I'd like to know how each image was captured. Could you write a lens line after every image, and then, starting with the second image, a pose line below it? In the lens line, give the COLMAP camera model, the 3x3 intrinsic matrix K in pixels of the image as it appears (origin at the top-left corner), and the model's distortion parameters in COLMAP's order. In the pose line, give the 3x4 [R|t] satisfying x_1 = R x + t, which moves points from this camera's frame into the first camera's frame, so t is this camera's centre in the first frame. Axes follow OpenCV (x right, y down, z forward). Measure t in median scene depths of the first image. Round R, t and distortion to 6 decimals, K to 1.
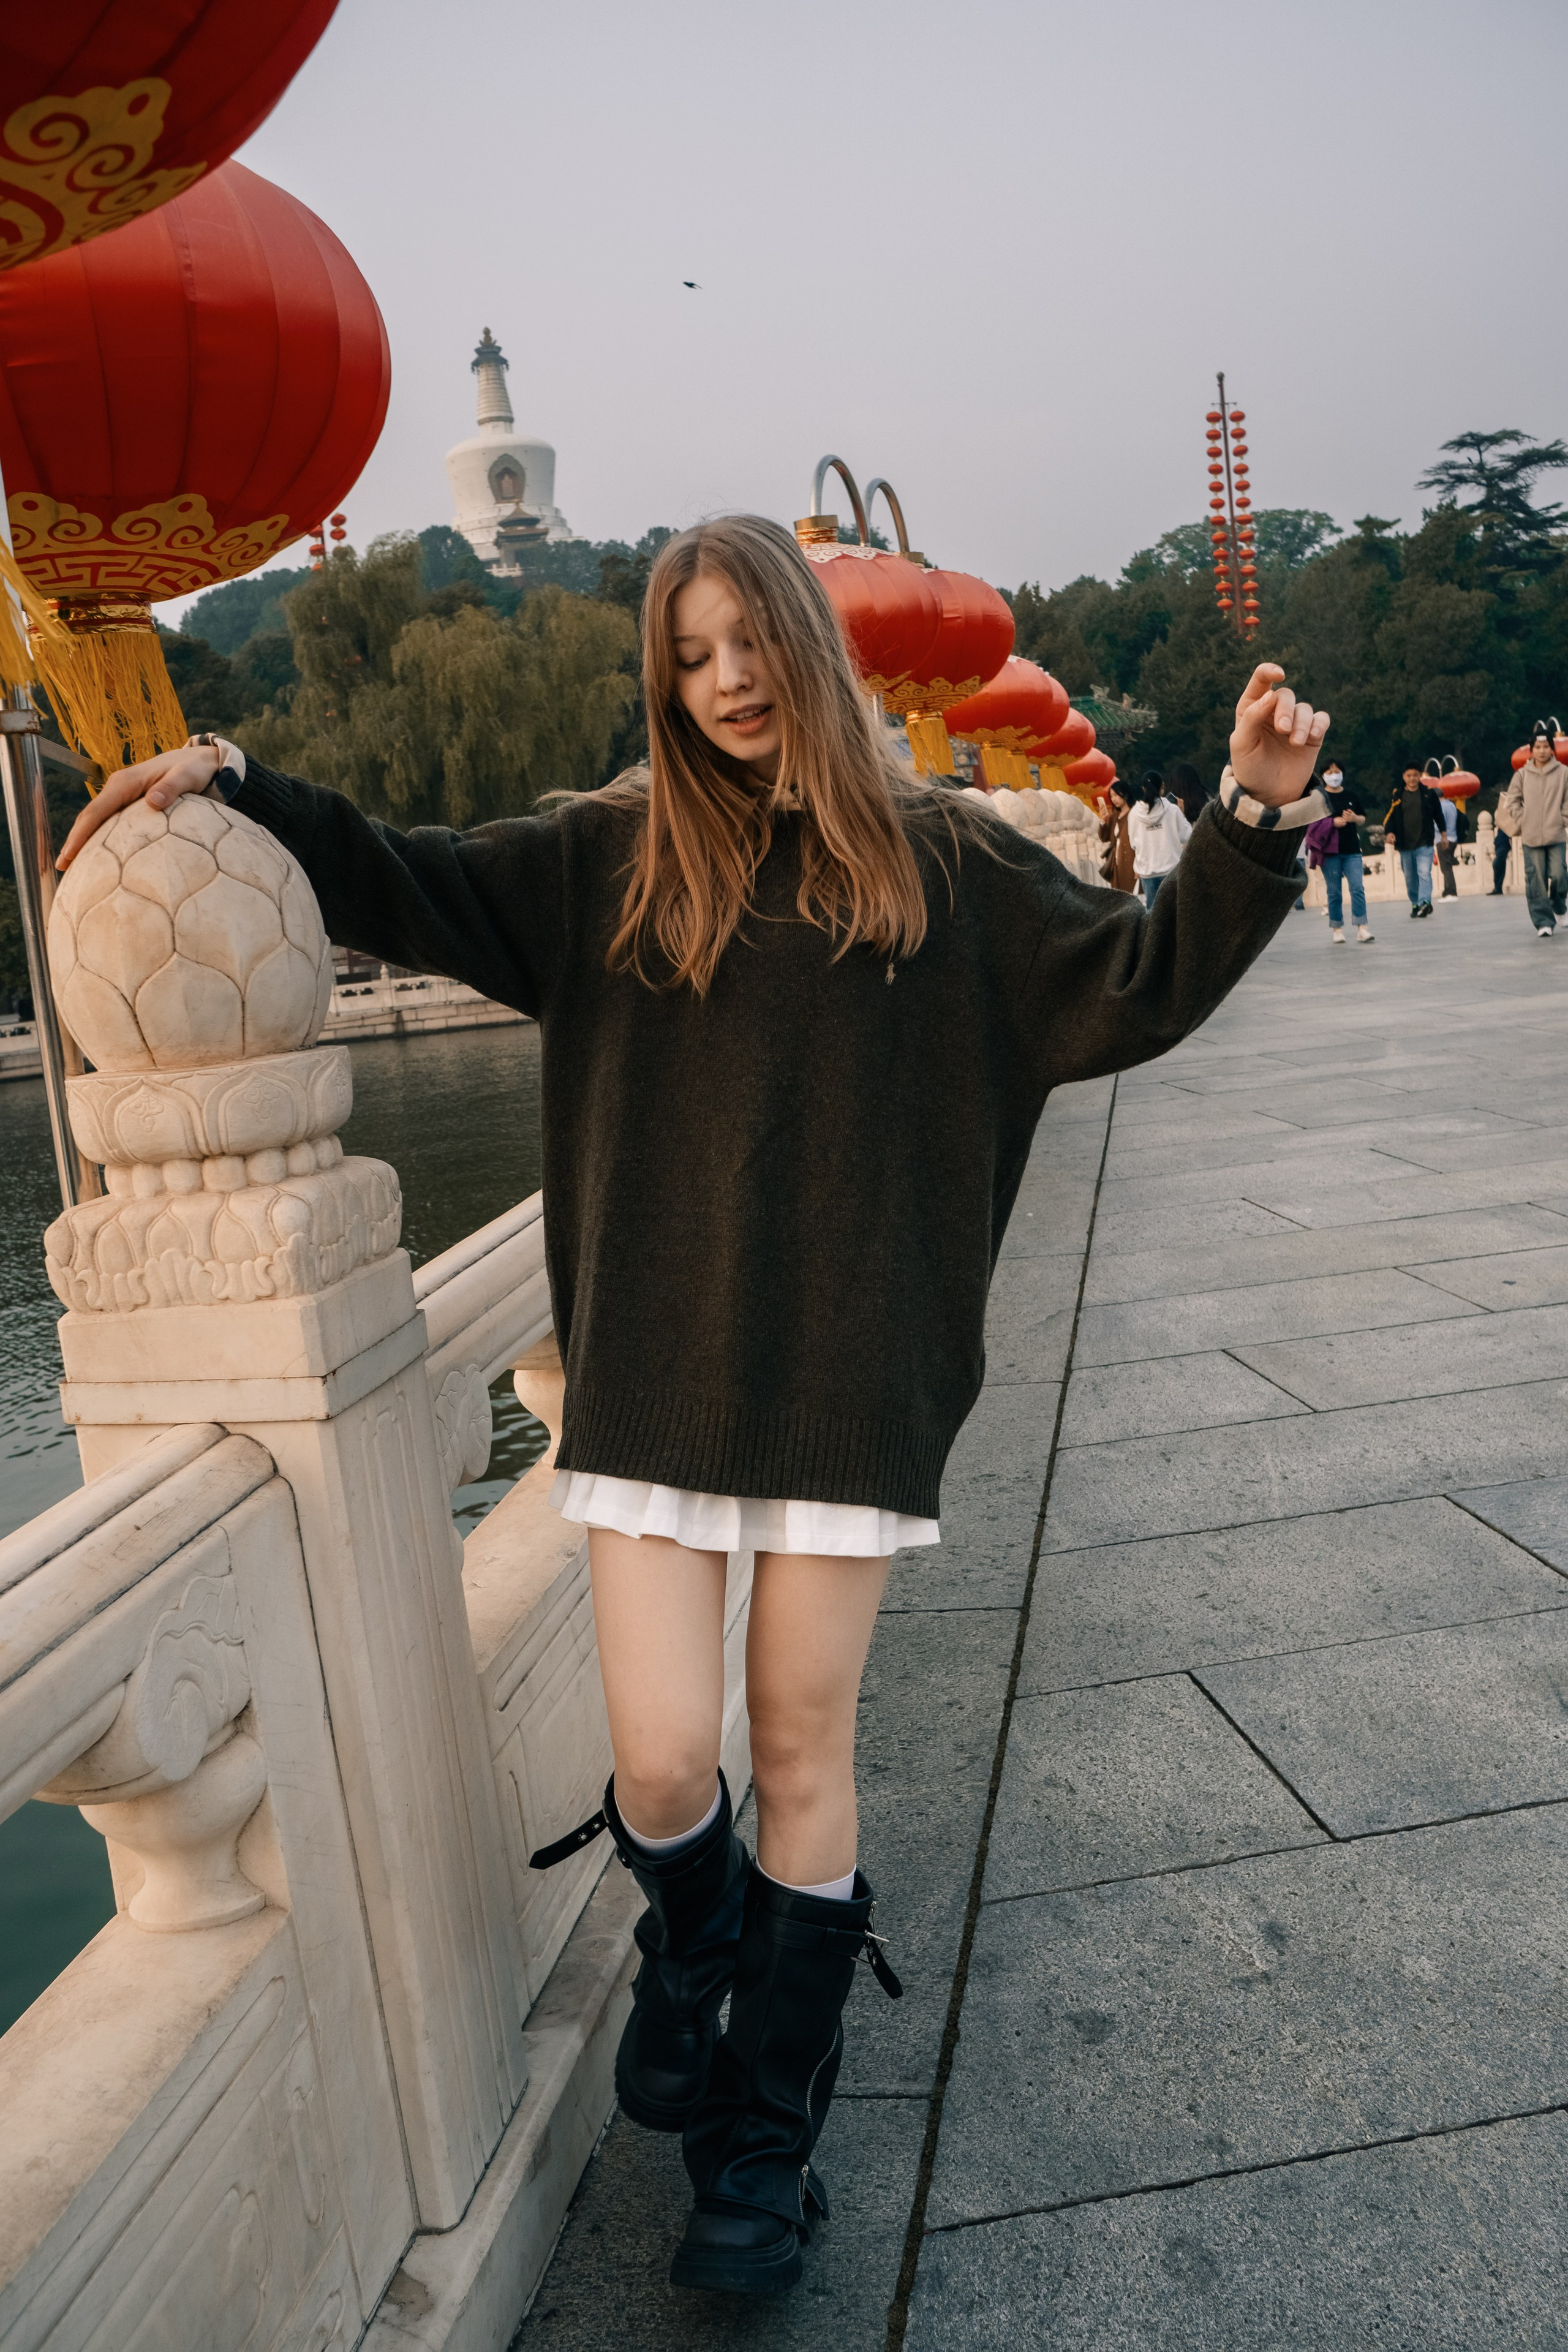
lens RADIAL K [[2039.2, 0, 773.0], [0, 2039.2, 1161.3], [0, 0, 1]] dist [-0.138176, 0.128979]
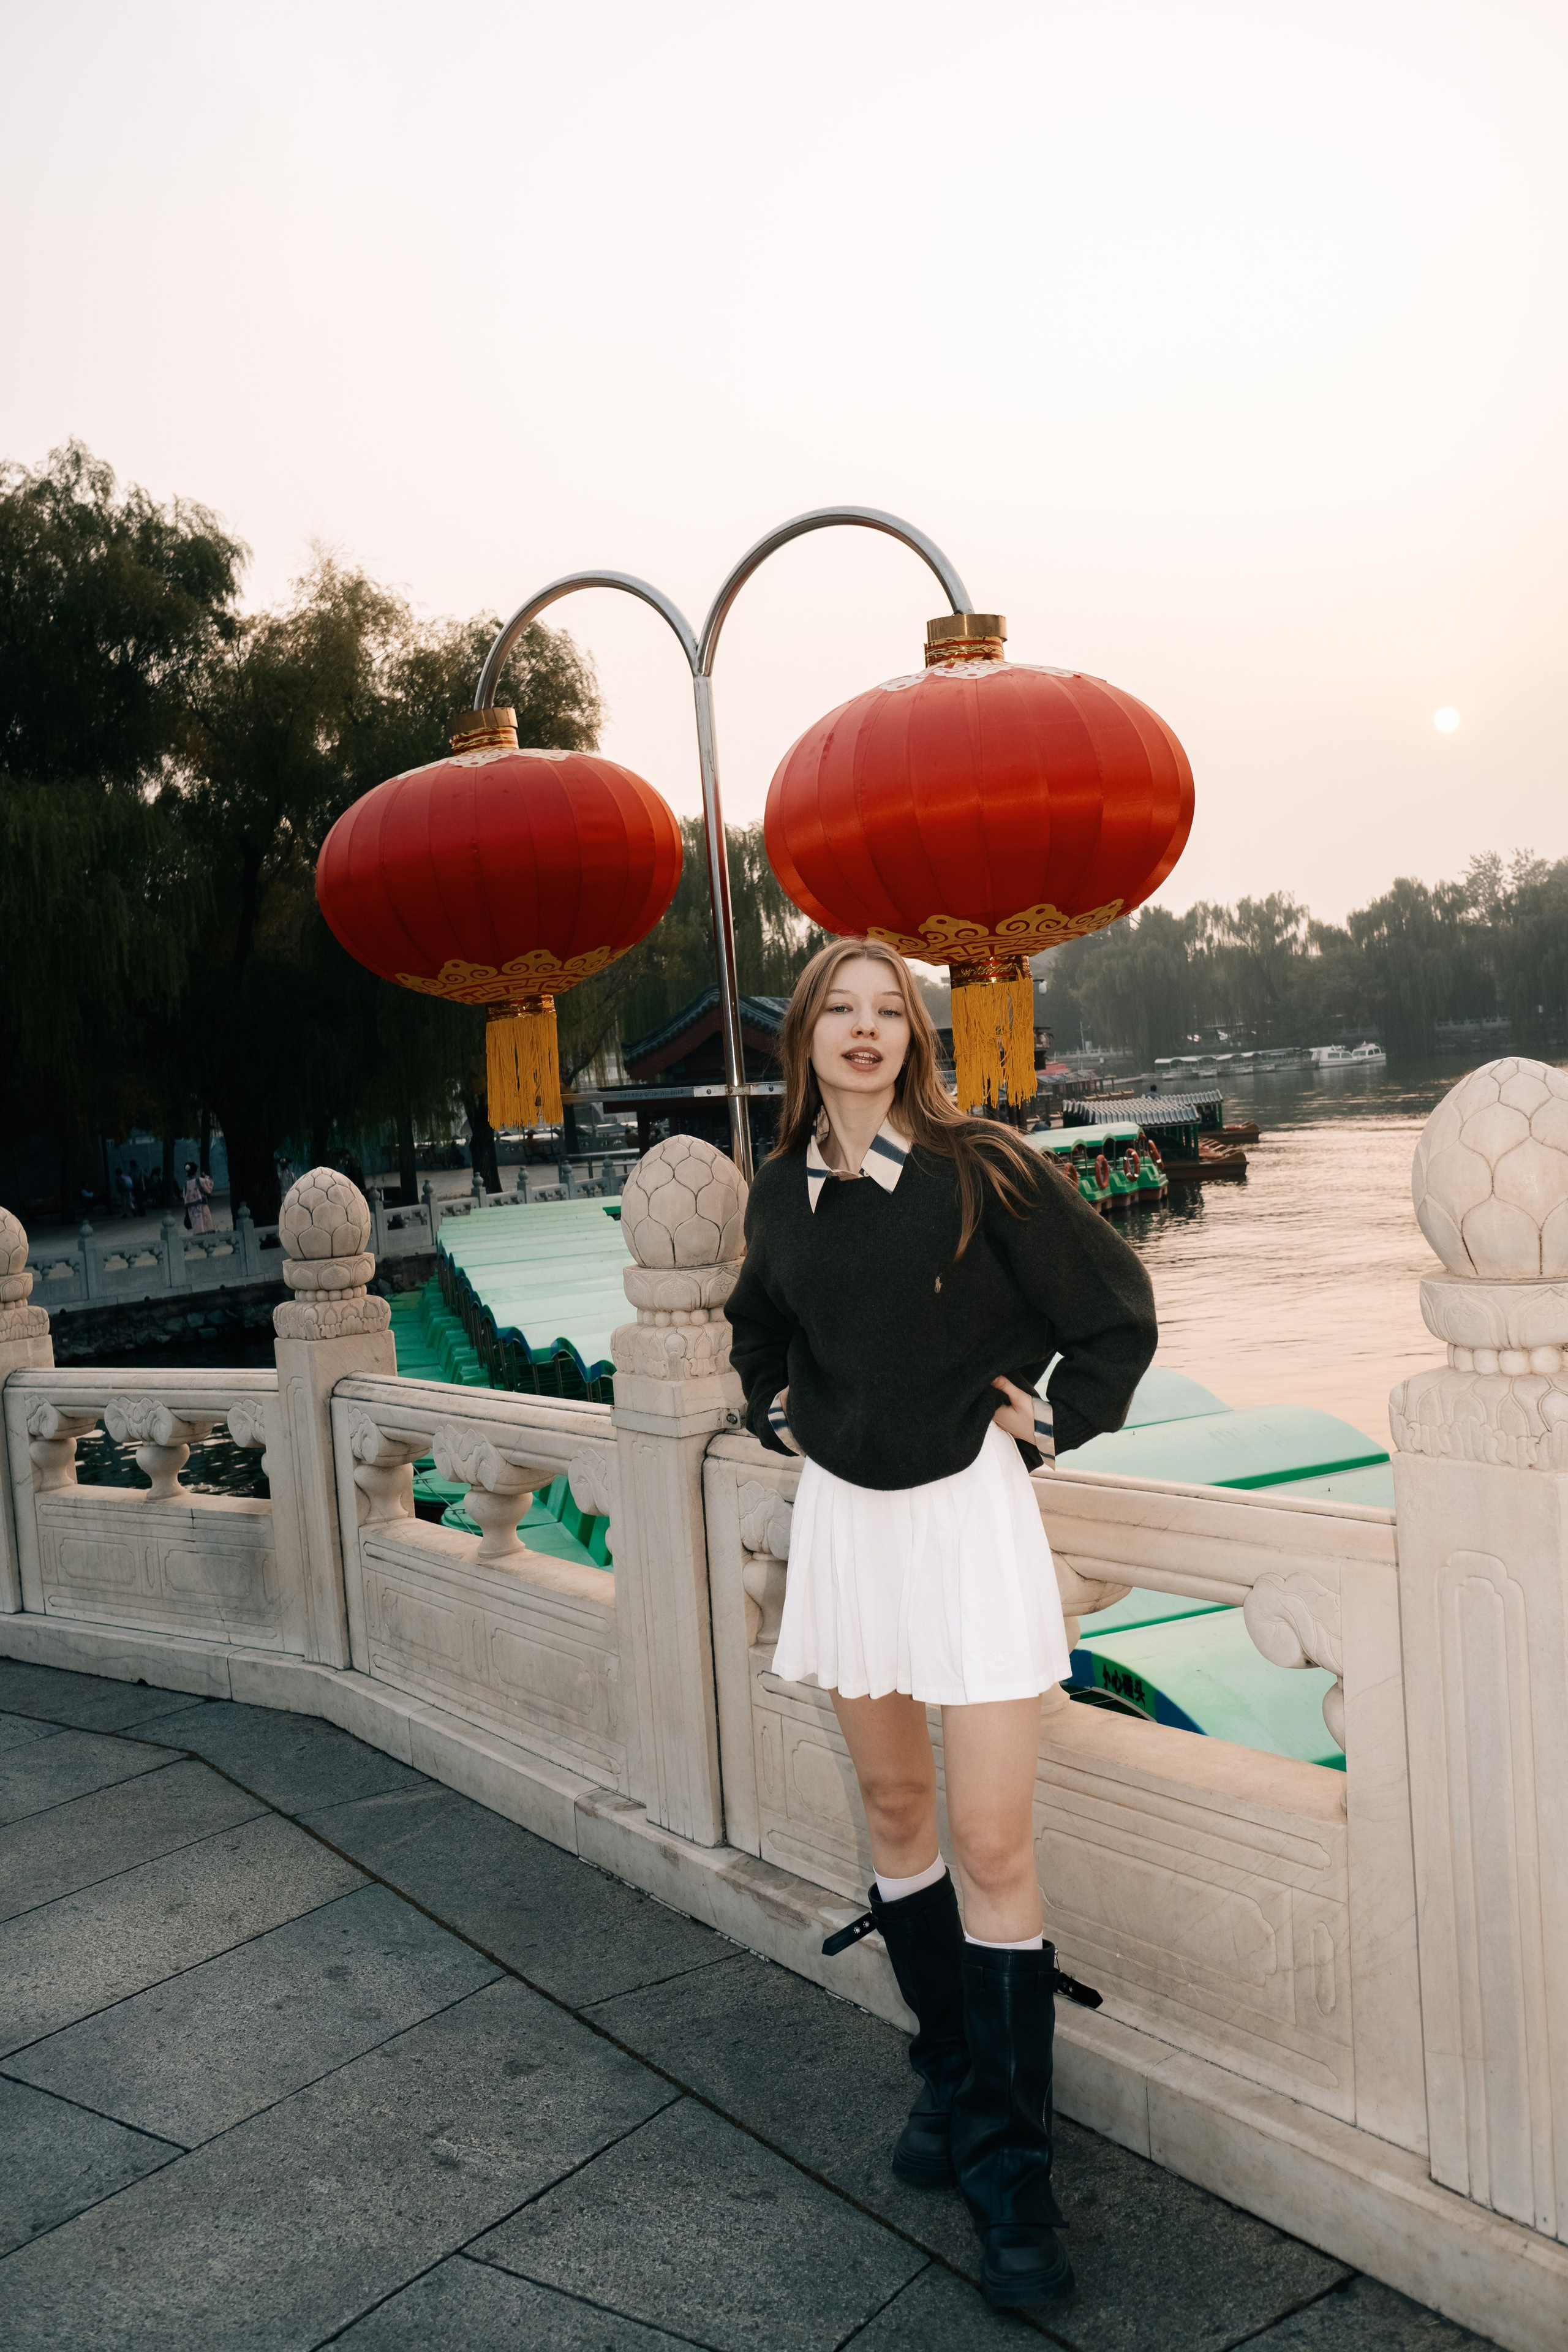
lens RADIAL K [[2039.2, 0, 773.0], [0, 2039.2, 1161.3], [0, 0, 1]] dist [-0.138176, 0.128979]
pose [[-0.704457, 0.163466, -0.690666, 0.849279], [0.024594, 0.978154, 0.206424, -0.444103], [0.709321, 0.128430, -0.693087, 1.913262]]
